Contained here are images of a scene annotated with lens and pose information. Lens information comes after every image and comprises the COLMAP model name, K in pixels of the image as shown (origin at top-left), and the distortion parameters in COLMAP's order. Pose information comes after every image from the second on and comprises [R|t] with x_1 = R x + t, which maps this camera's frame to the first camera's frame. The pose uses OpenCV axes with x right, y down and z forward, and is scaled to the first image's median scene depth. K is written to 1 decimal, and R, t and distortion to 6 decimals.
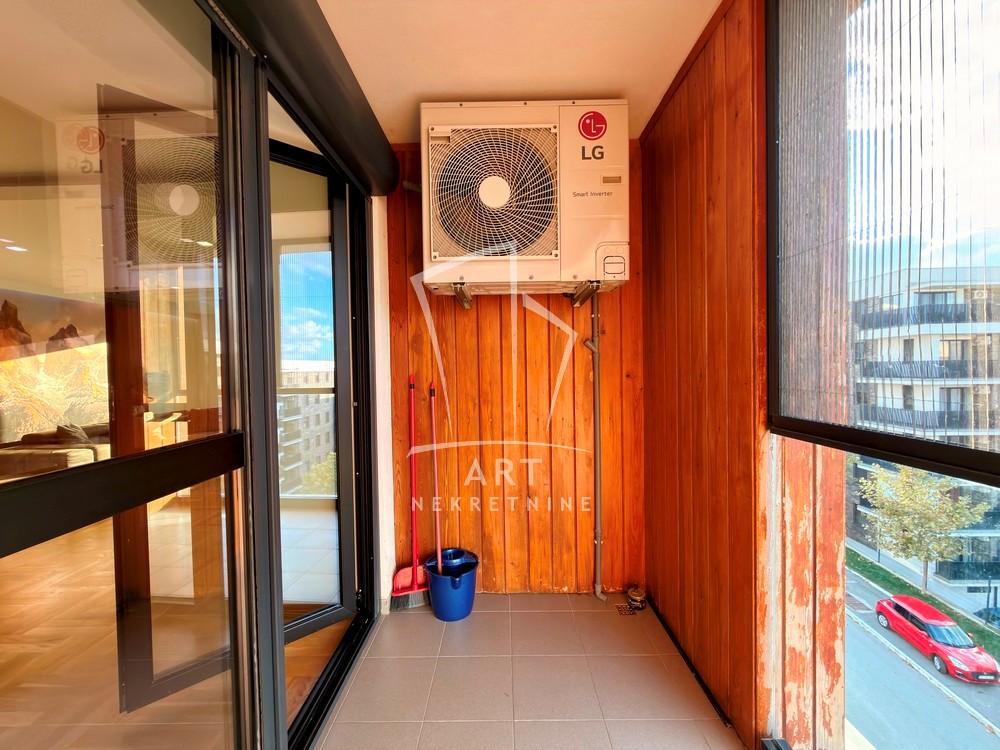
lens RADIAL K [[397.6, 0, 499.7], [0, 397.6, 376.3], [0, 0, 1]] dist [0.001196, 0.000147]
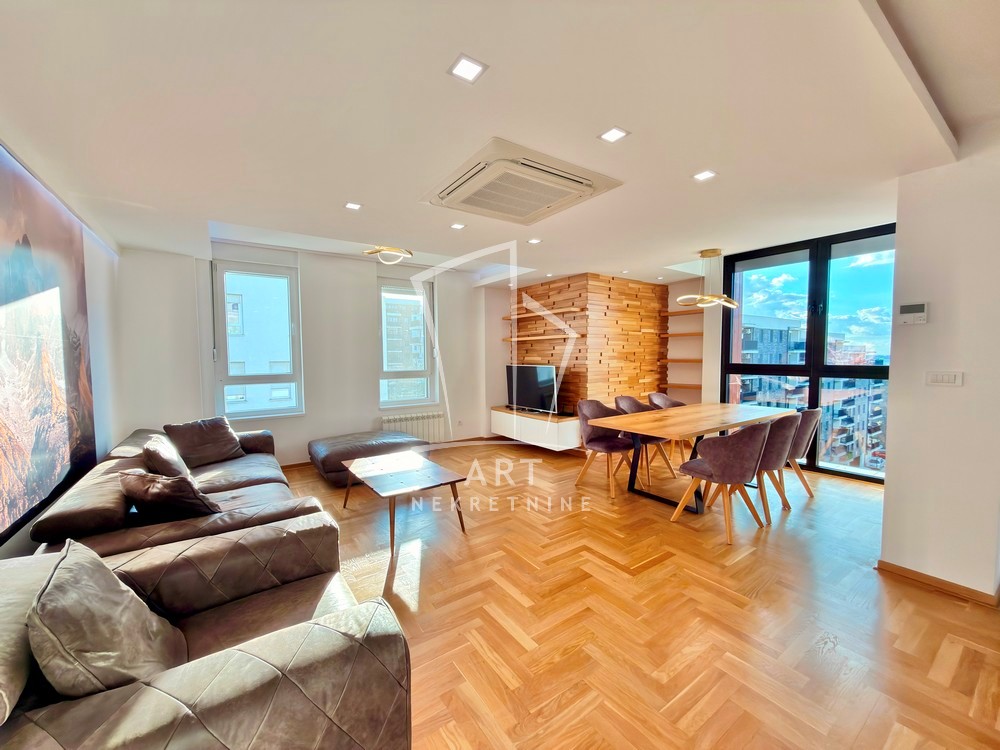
lens RADIAL K [[397.6, 0, 499.7], [0, 397.6, 376.3], [0, 0, 1]] dist [0.001196, 0.000147]
pose [[0.816339, -0.021377, 0.577178, -0.970225], [0.005850, 0.999570, 0.028748, 0.004047], [-0.577544, -0.020092, 0.816112, 0.412277]]
